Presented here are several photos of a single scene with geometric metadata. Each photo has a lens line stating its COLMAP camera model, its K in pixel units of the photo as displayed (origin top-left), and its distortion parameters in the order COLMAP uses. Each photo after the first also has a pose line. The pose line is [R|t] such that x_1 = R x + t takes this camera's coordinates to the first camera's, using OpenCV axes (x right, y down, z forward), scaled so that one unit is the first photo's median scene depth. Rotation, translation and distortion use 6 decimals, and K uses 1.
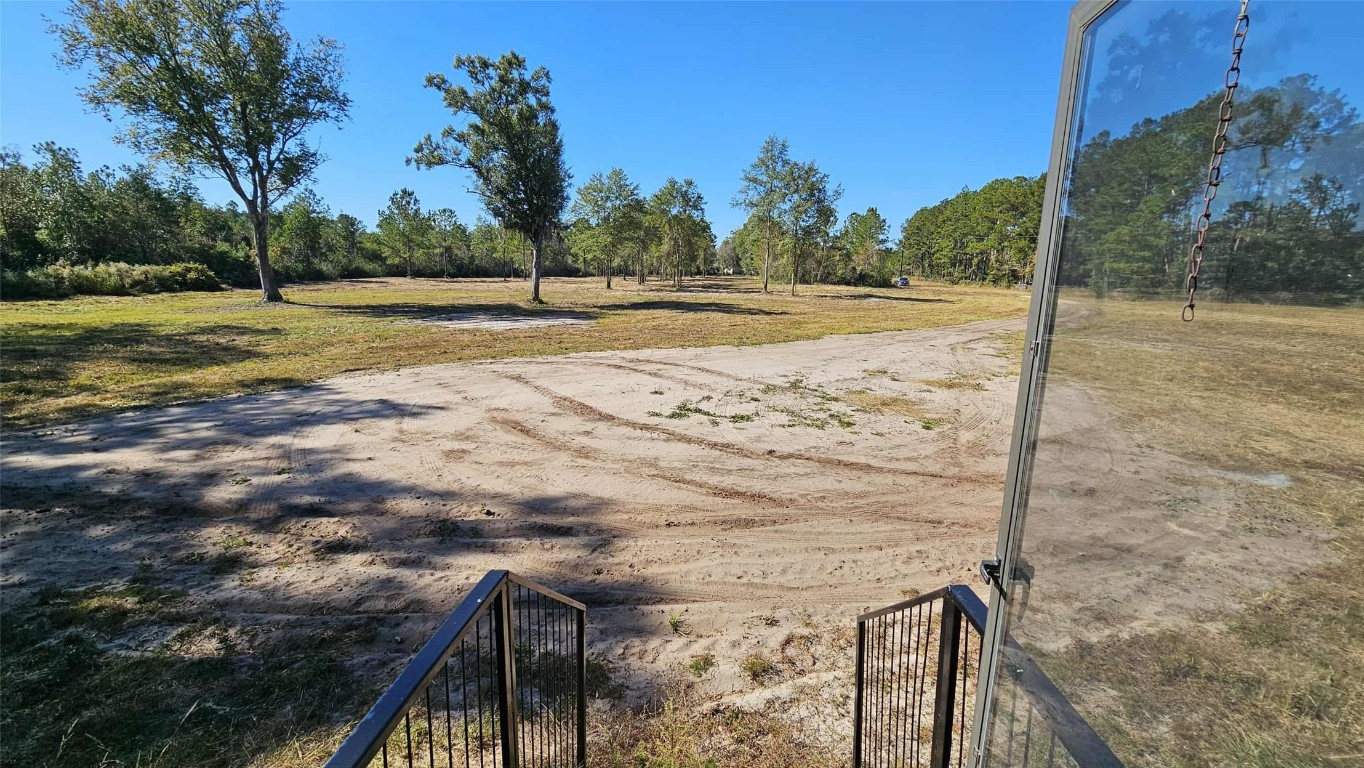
lens RADIAL K [[554.1, 0, 674.4], [0, 554.1, 373.4], [0, 0, 1]] dist [0.001249, 0.000504]
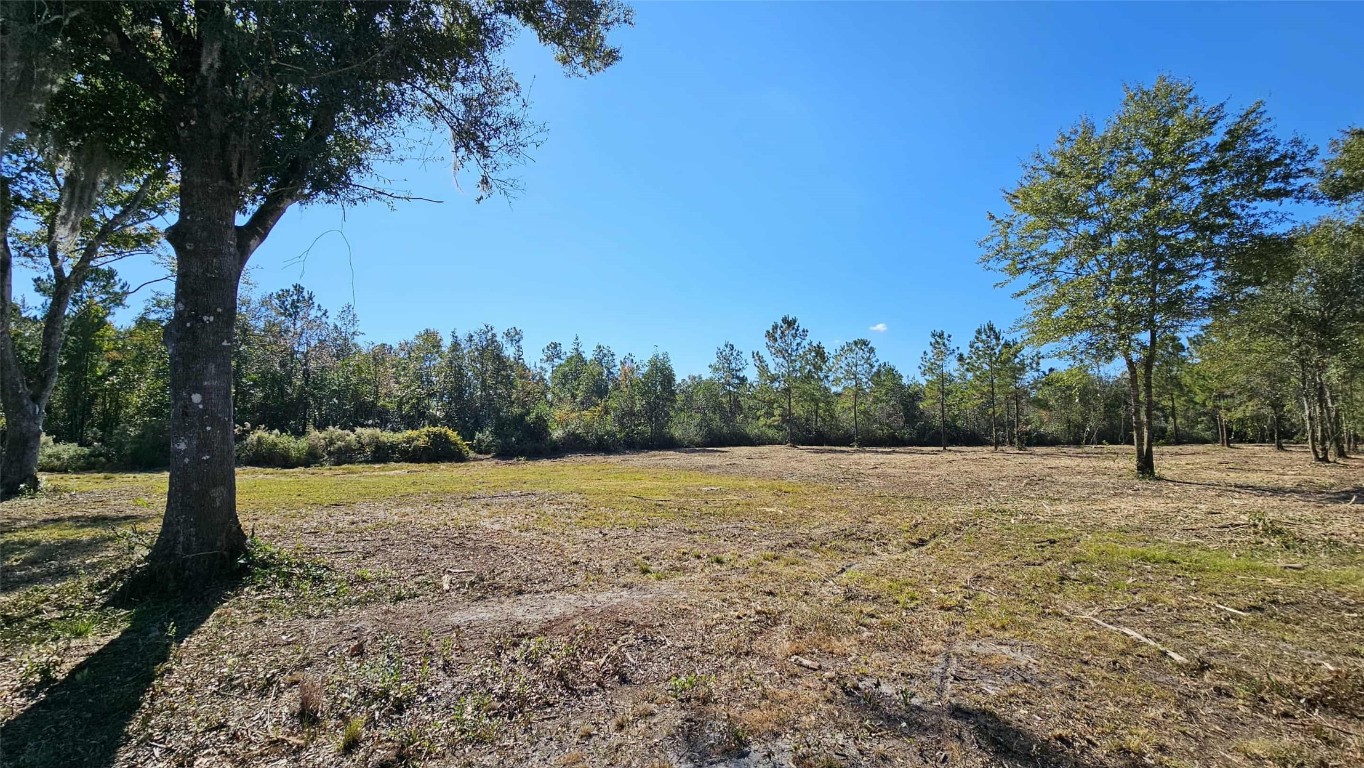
lens RADIAL K [[557.7, 0, 678.7], [0, 557.7, 375.7], [0, 0, 1]] dist [0.000411, -0.000465]
pose [[0.588396, -0.105096, -0.801713, -0.021828], [-0.136806, 0.964282, -0.226812, -0.116901], [0.796915, 0.243134, 0.553003, 0.707189]]
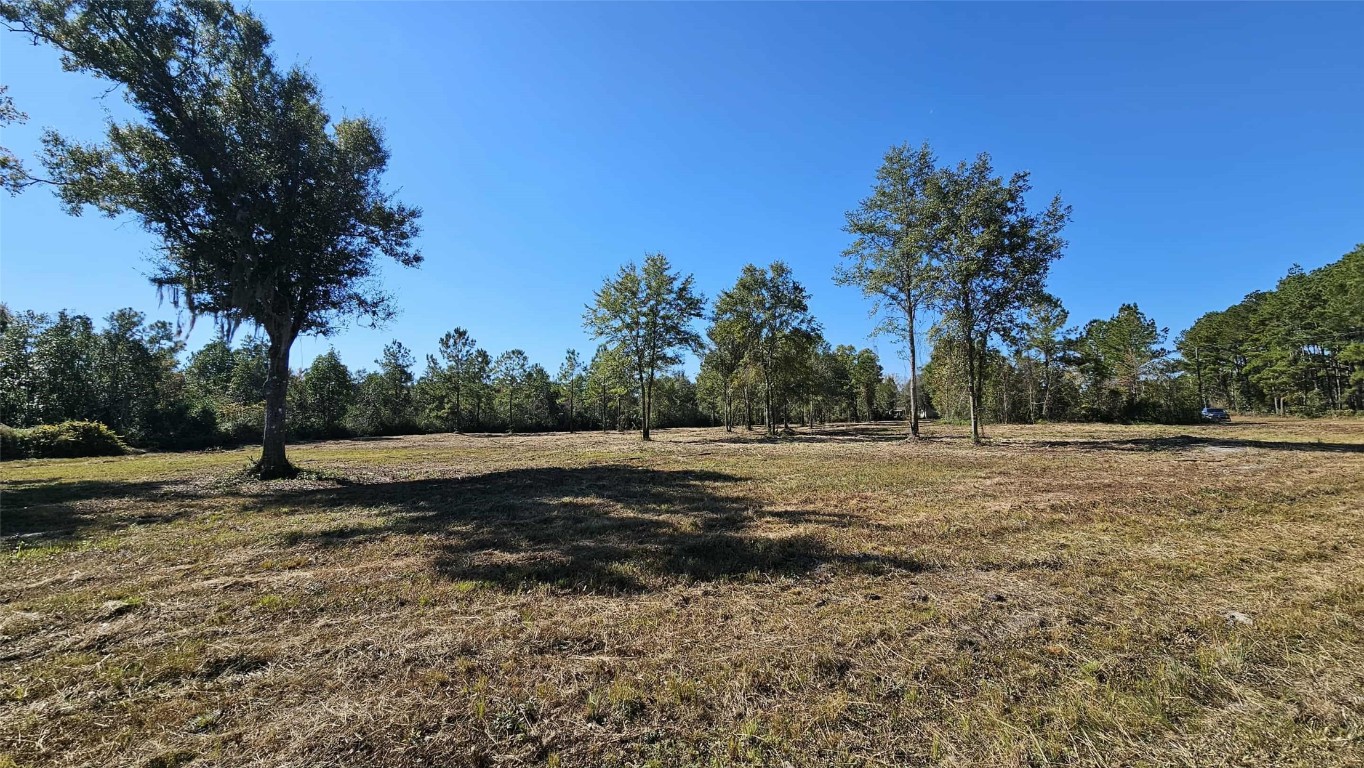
lens RADIAL K [[551.4, 0, 672.4], [0, 551.4, 381.0], [0, 0, 1]] dist [-0.000276, -0.000177]
pose [[0.938820, -0.061760, -0.338824, 0.135943], [-0.027431, 0.967257, -0.252313, -0.070122], [0.343313, 0.246171, 0.906386, 0.494675]]
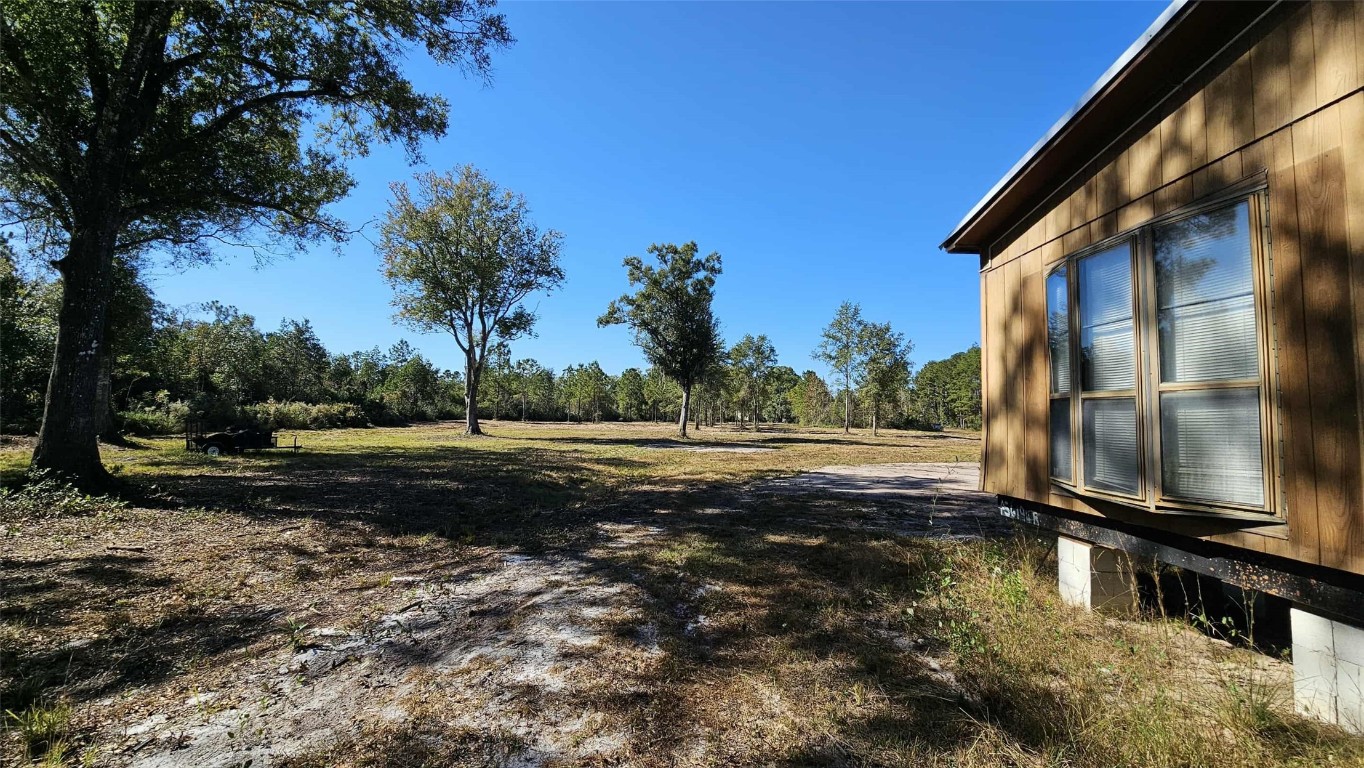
lens RADIAL K [[554.1, 0, 674.4], [0, 554.1, 373.4], [0, 0, 1]] dist [0.001249, 0.000504]
pose [[0.999914, 0.006409, 0.011418, -0.195719], [-0.003178, 0.964748, -0.263156, 0.030354], [-0.012702, 0.263097, 0.964686, -0.088688]]
